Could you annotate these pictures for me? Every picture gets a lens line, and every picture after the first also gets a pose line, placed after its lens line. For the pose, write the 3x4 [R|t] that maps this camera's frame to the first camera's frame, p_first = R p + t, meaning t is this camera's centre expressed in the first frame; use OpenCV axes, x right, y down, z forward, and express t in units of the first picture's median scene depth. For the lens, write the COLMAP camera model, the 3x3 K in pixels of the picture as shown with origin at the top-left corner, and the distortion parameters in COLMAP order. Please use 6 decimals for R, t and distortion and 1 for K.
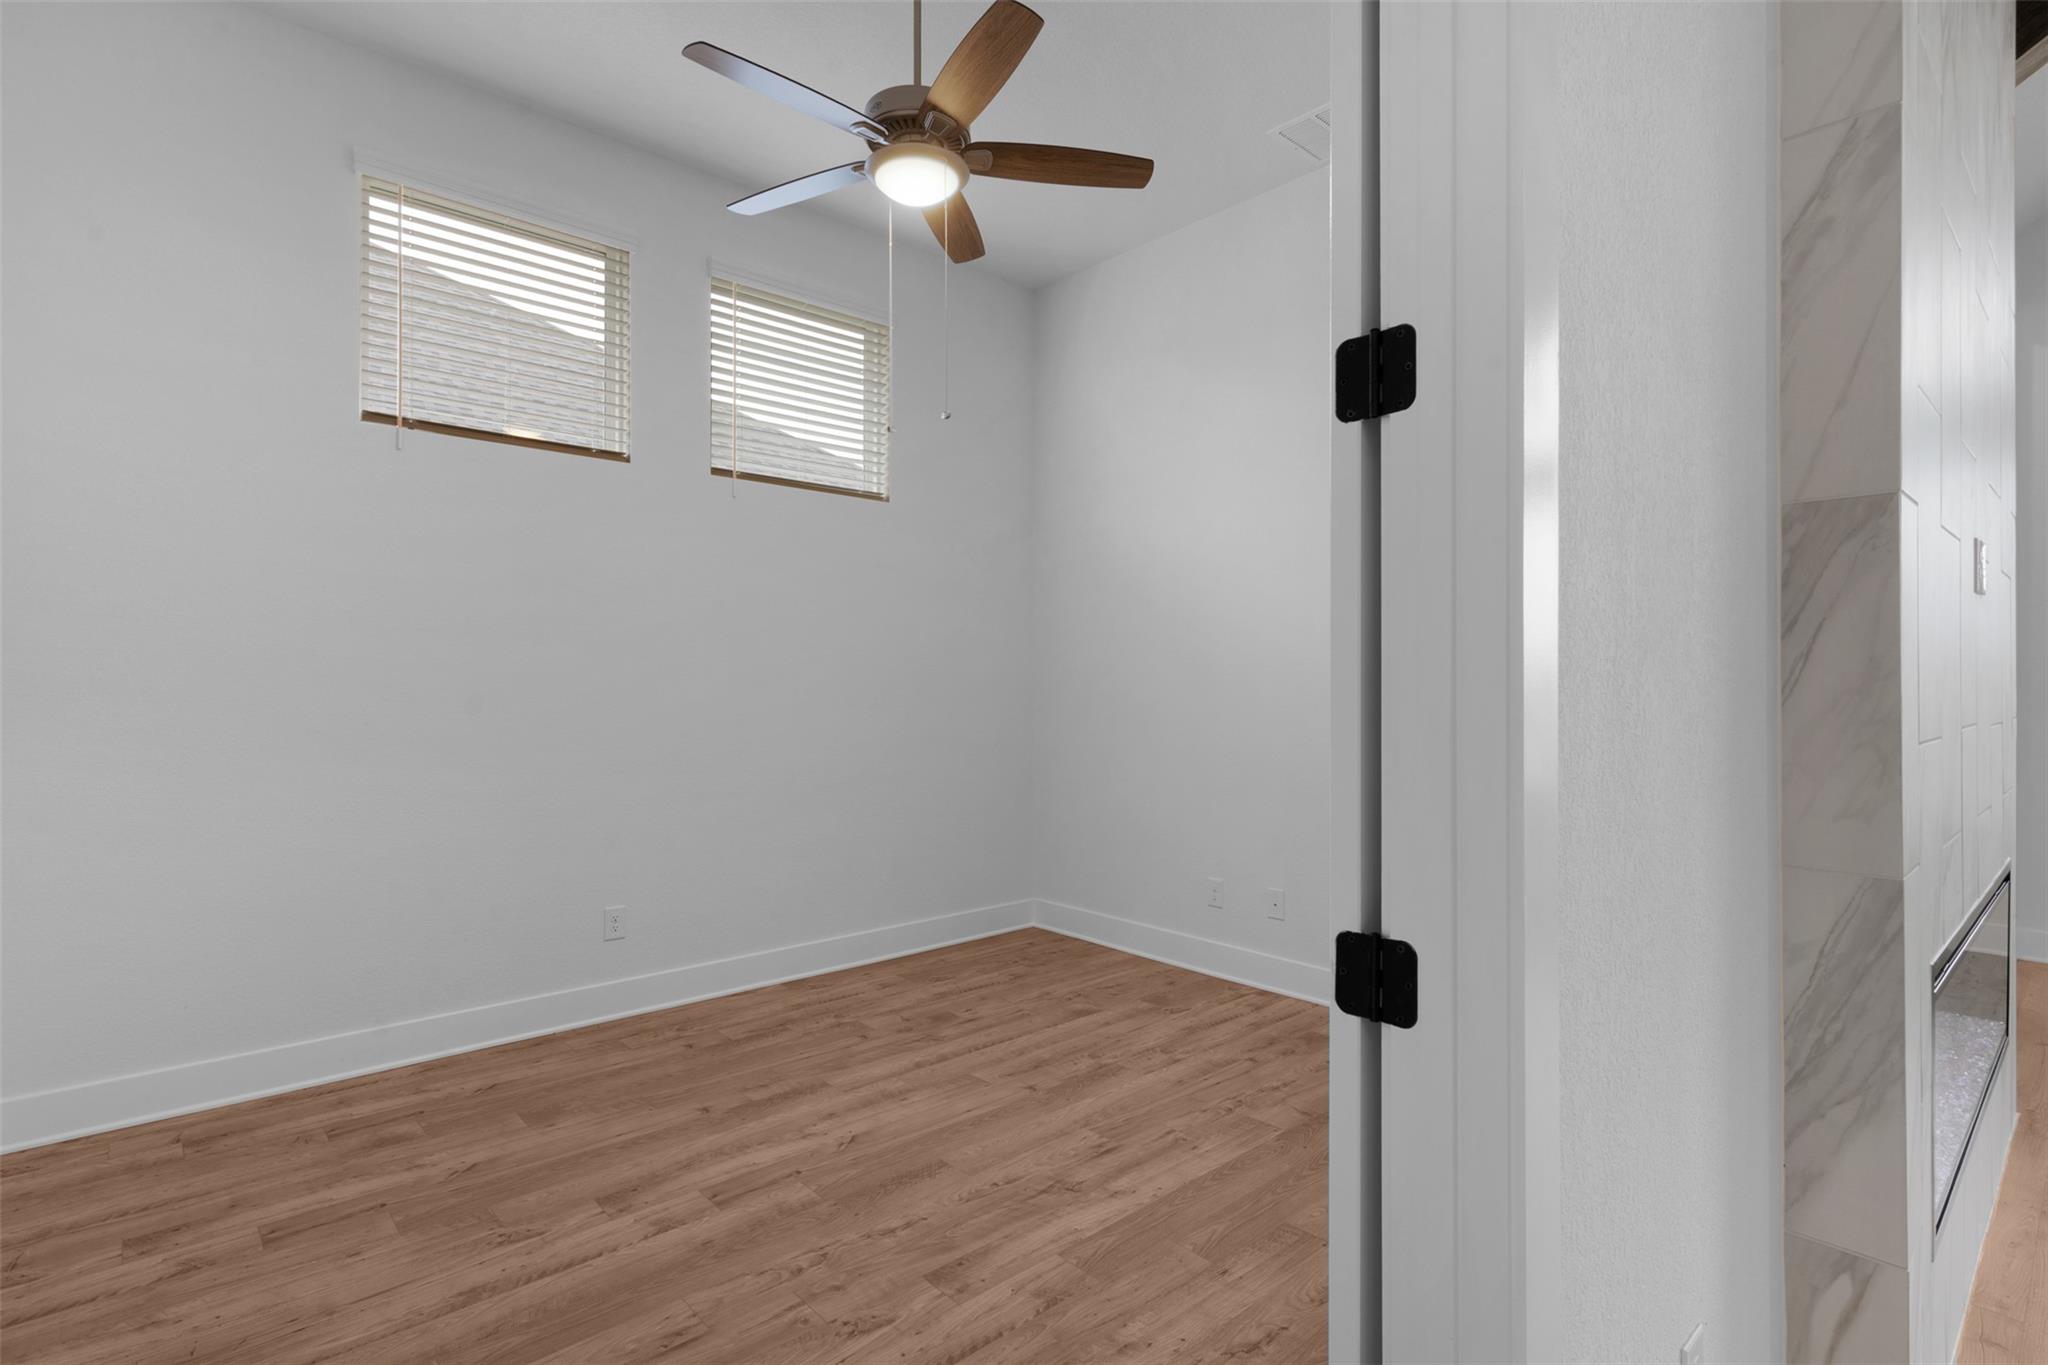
lens RADIAL K [[994.4, 0, 1024.8], [0, 994.4, 685.3], [0, 0, 1]] dist [0.003832, 0.000782]
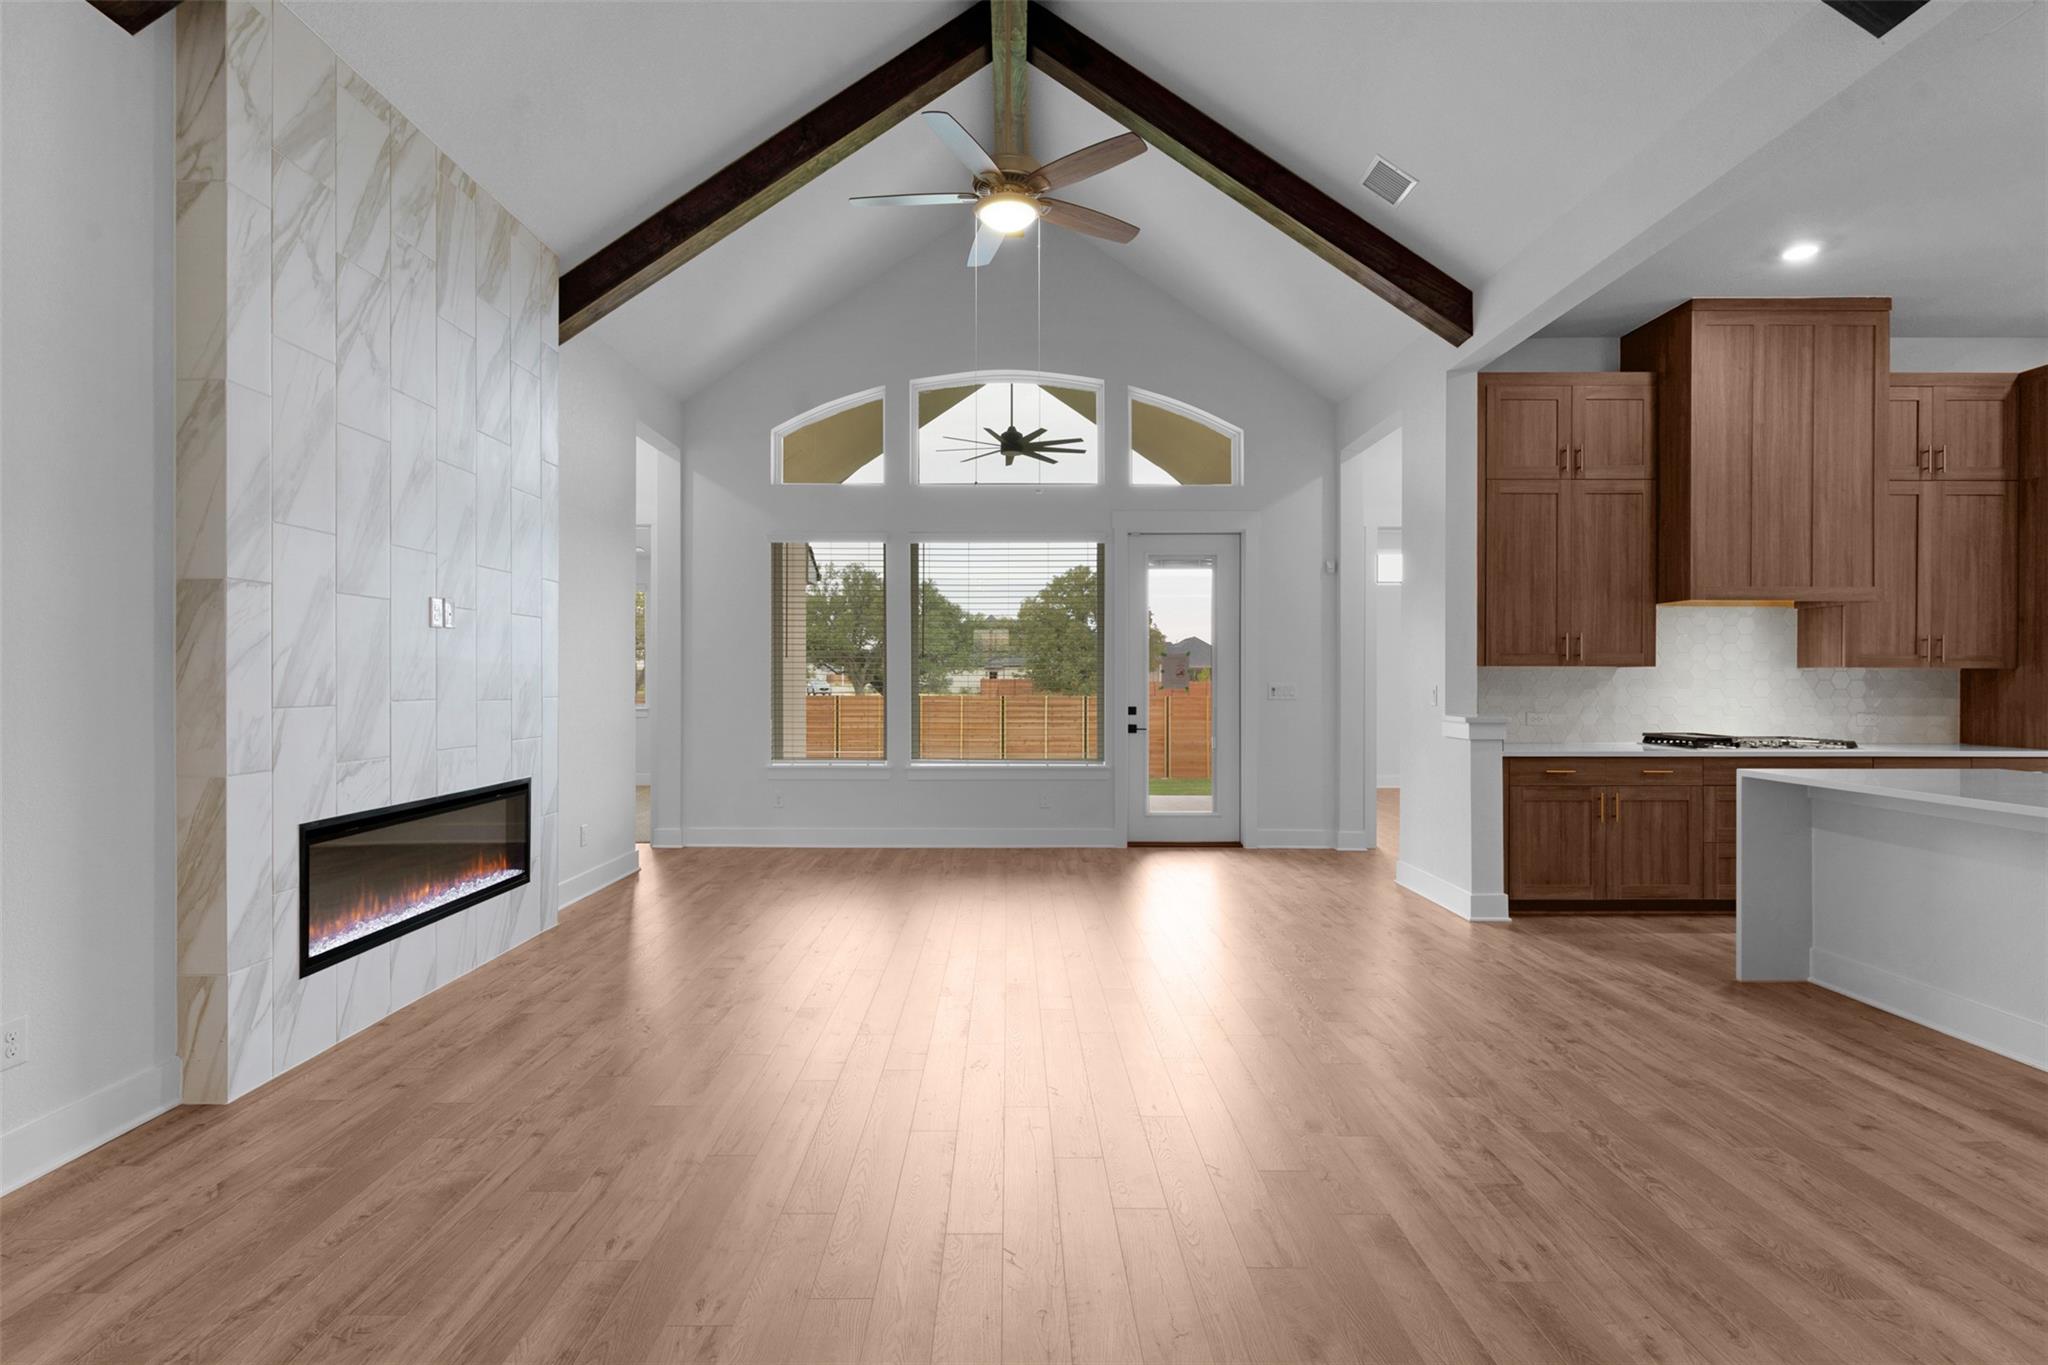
lens RADIAL K [[994.4, 0, 1008.5], [0, 994.4, 680.8], [0, 0, 1]] dist [0.003832, 0.000782]
pose [[0.669207, -0.001519, 0.743074, 0.434271], [-0.001463, 0.999993, 0.003362, -0.003061], [-0.743074, -0.003337, 0.669200, -1.394319]]
